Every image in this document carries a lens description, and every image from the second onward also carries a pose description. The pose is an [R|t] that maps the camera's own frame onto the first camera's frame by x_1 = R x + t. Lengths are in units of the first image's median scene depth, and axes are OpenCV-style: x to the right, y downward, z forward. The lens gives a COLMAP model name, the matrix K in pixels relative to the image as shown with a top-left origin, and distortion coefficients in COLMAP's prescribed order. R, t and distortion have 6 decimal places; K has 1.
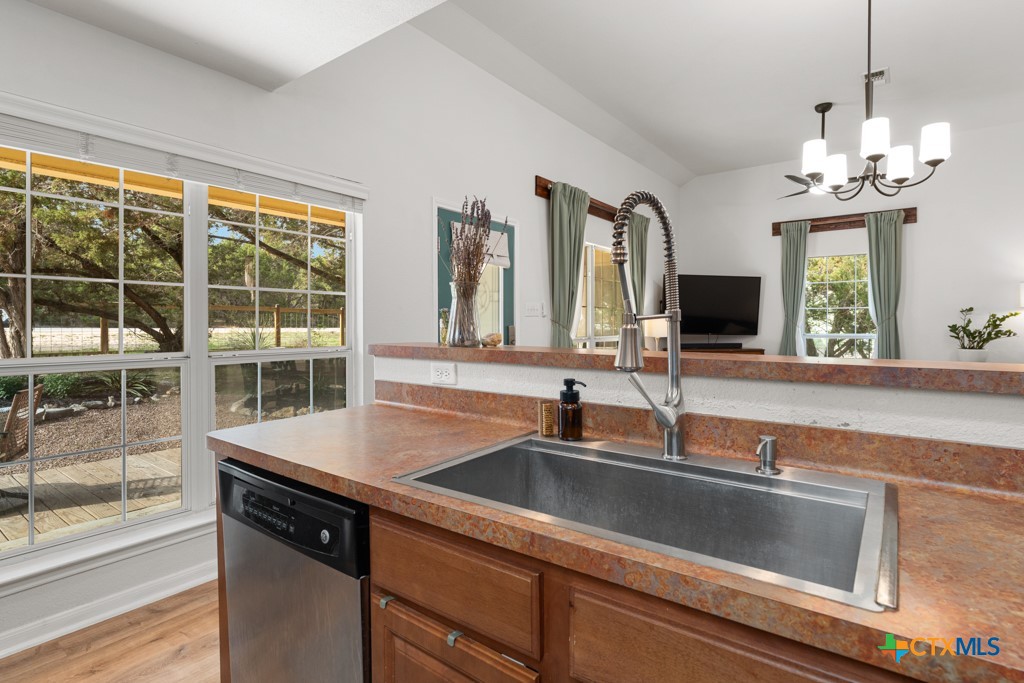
lens RADIAL K [[515.9, 0, 512.4], [0, 515.9, 324.4], [0, 0, 1]] dist [-0.000686, 0.000040]
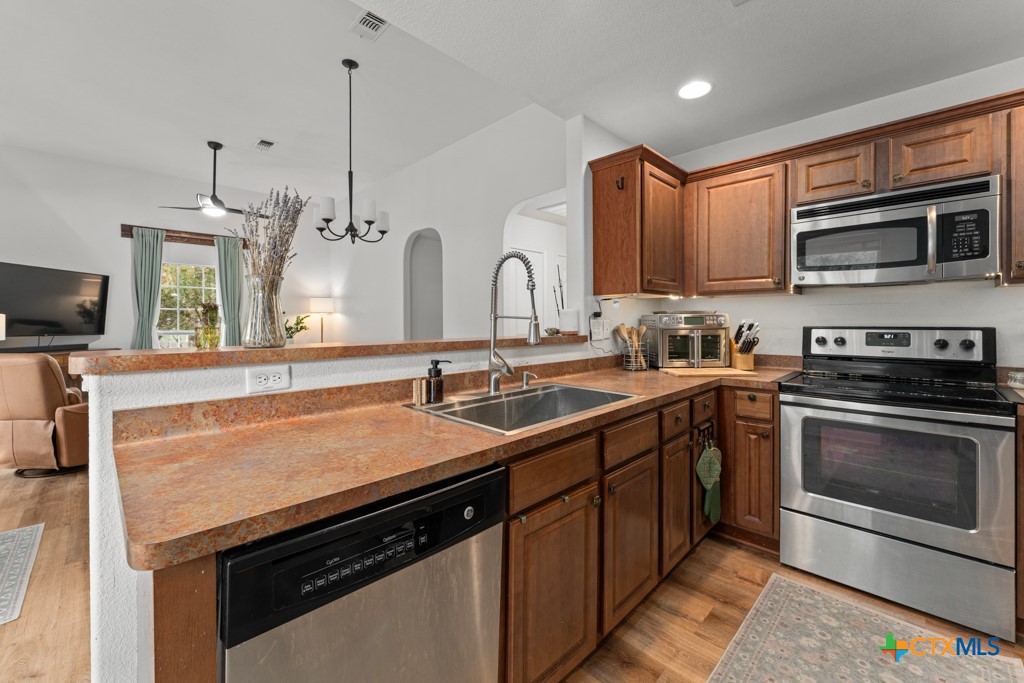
lens RADIAL K [[415.5, 0, 510.3], [0, 415.5, 321.7], [0, 0, 1]] dist [-0.002173, -0.000514]
pose [[0.141839, -0.001871, 0.989888, -0.814967], [0.005631, 0.999984, 0.001083, -0.000629], [-0.989874, 0.005421, 0.141847, 0.516723]]
